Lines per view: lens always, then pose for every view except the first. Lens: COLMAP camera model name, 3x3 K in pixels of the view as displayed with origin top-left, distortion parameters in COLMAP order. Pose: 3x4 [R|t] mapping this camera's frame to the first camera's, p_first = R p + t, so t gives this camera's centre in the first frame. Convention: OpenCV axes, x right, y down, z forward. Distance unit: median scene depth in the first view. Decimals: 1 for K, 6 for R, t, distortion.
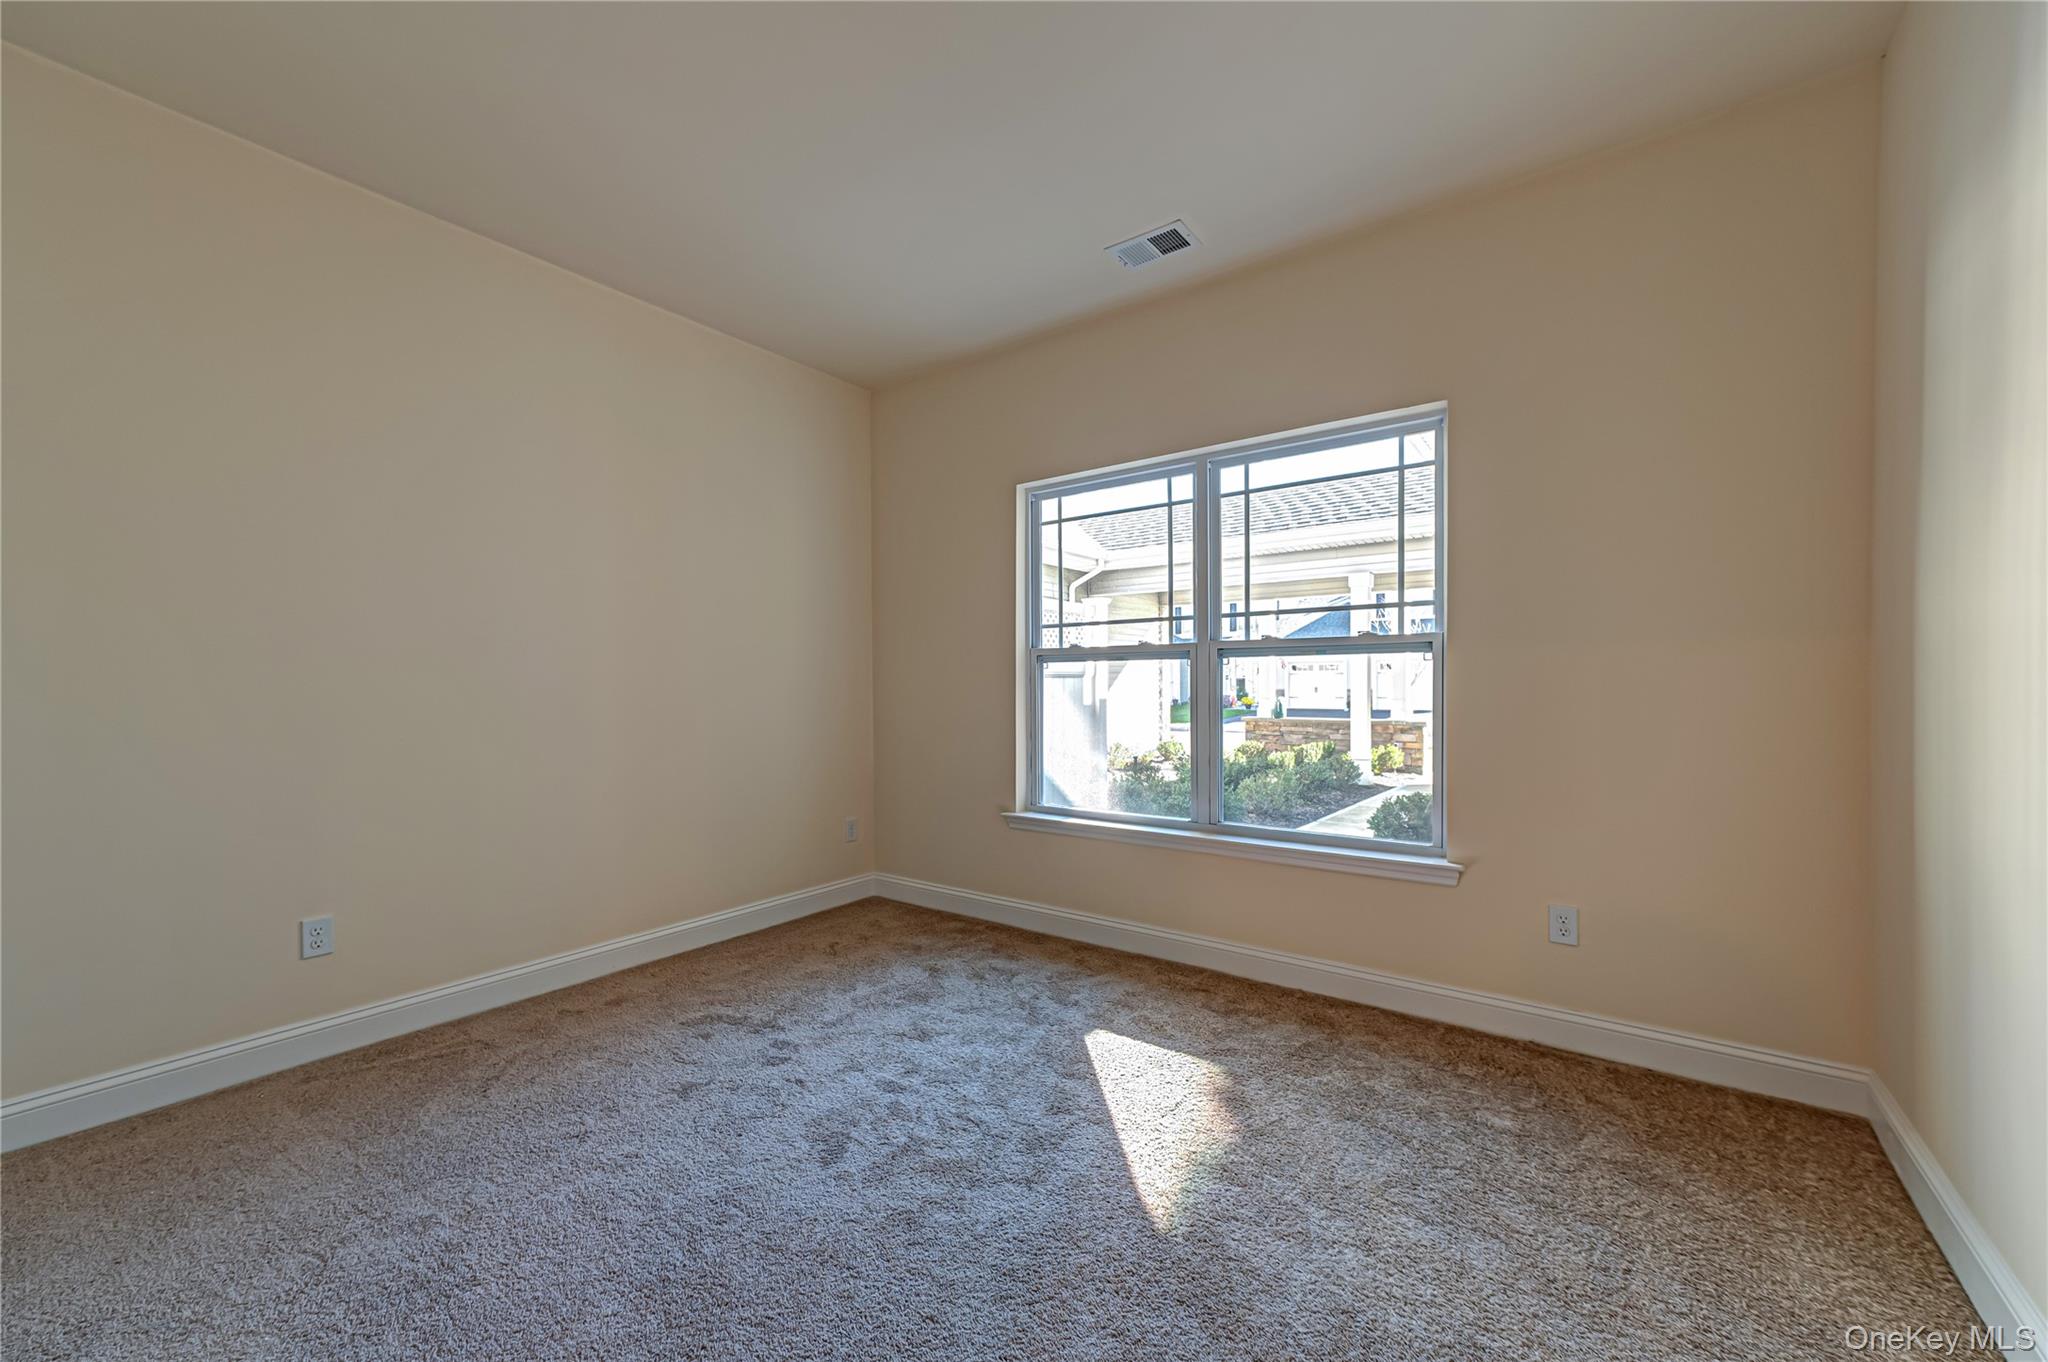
lens RADIAL K [[794.9, 0, 1015.3], [0, 794.9, 683.3], [0, 0, 1]] dist [-0.000624, -0.000526]
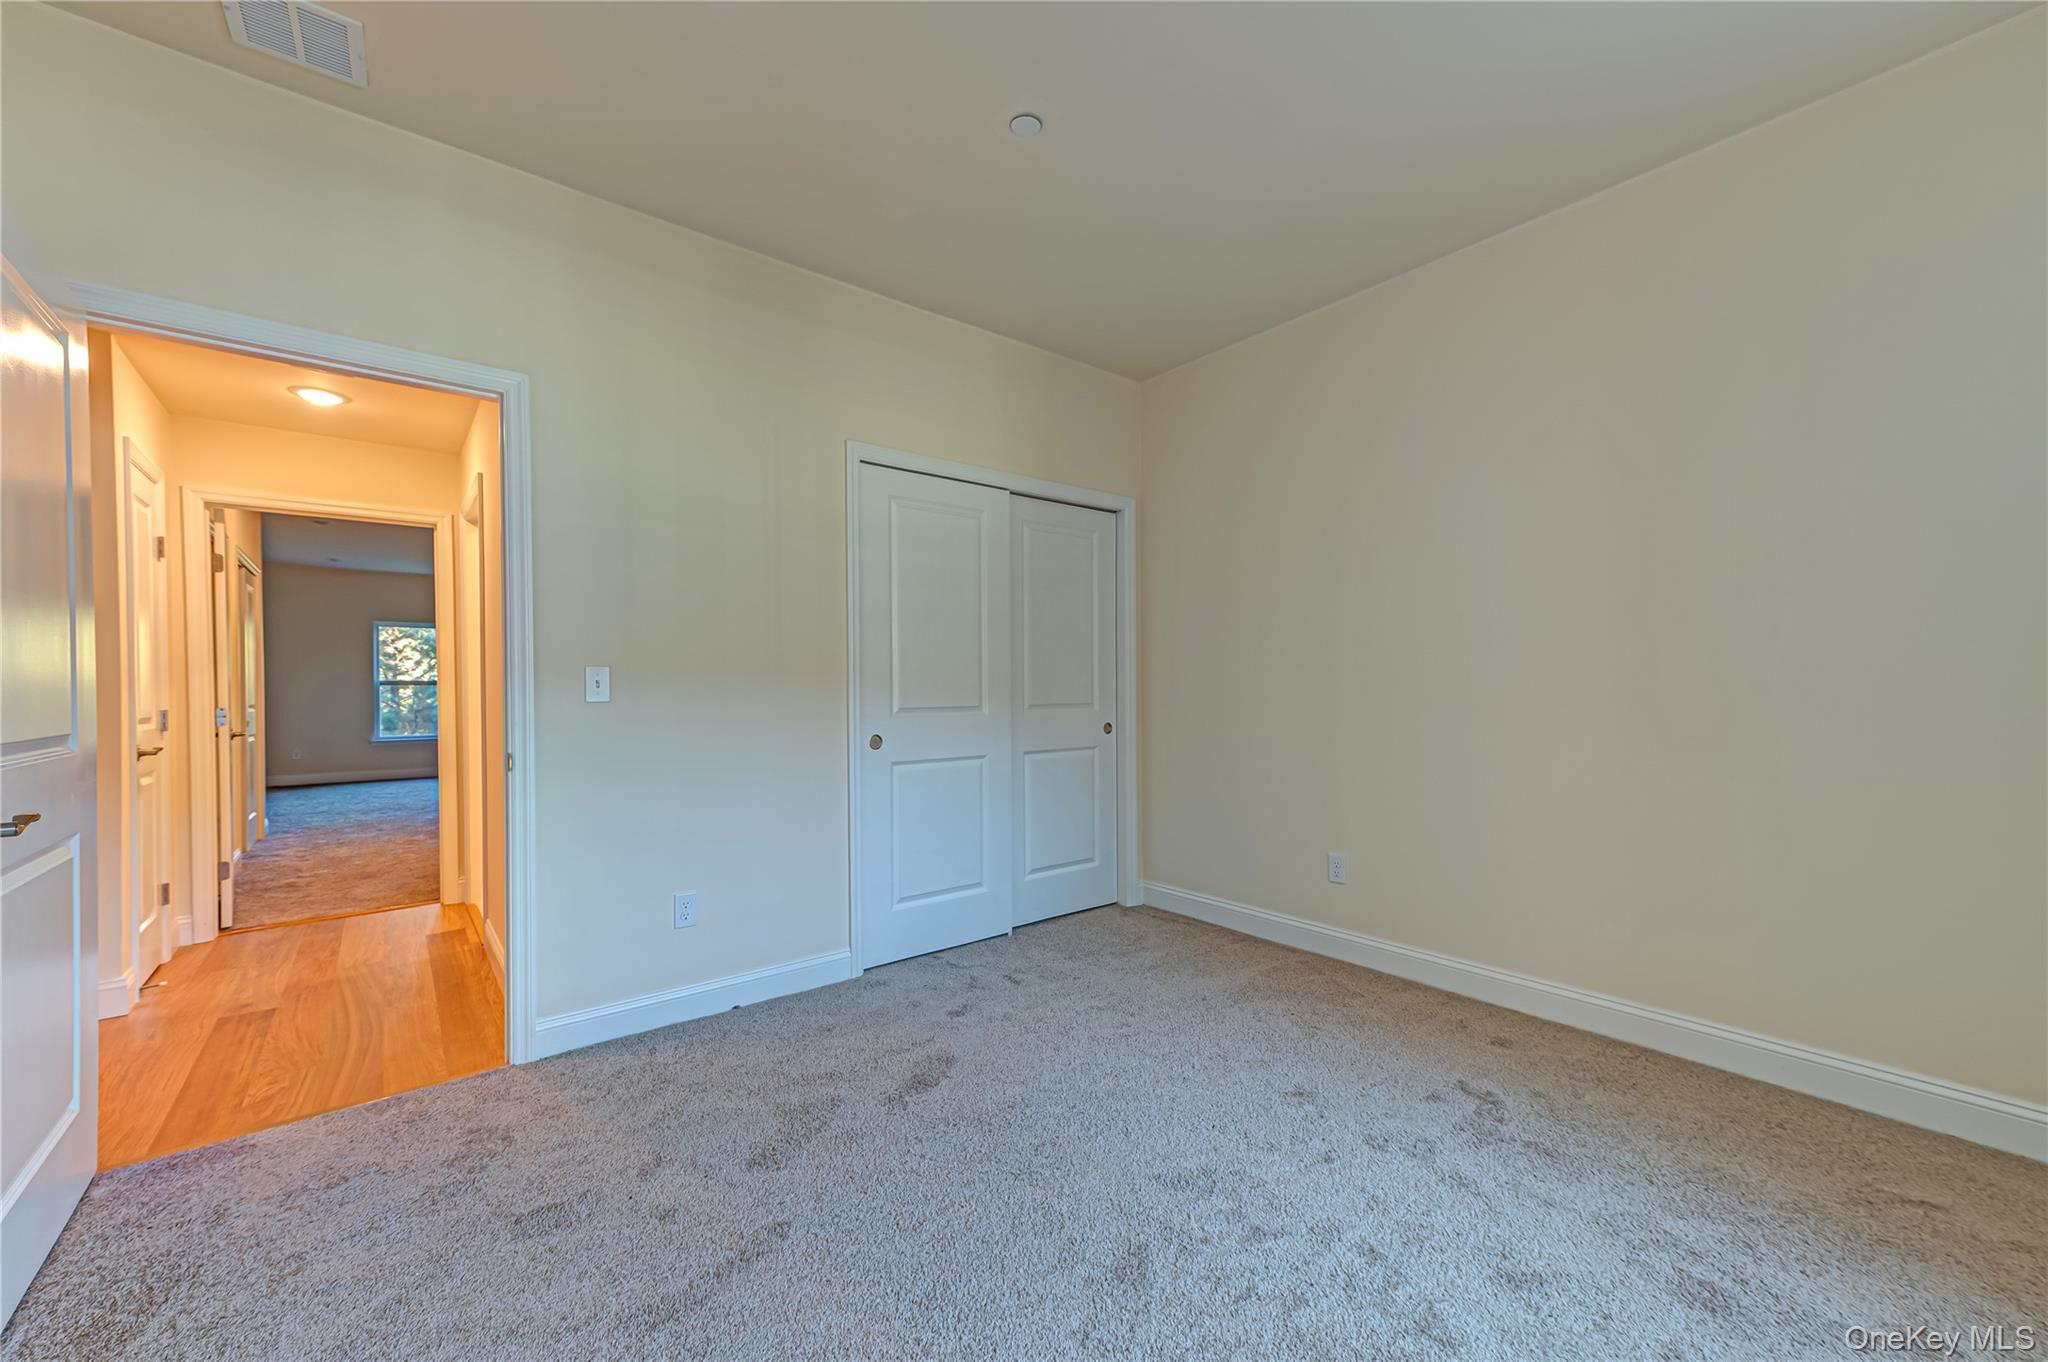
lens RADIAL K [[794.9, 0, 1018.2], [0, 794.9, 685.6], [0, 0, 1]] dist [-0.000624, -0.000526]
pose [[-0.256432, 0.015775, -0.966434, 0.540312], [0.012805, 0.999834, 0.012923, -0.016870], [0.966477, -0.009062, -0.256592, 0.782359]]
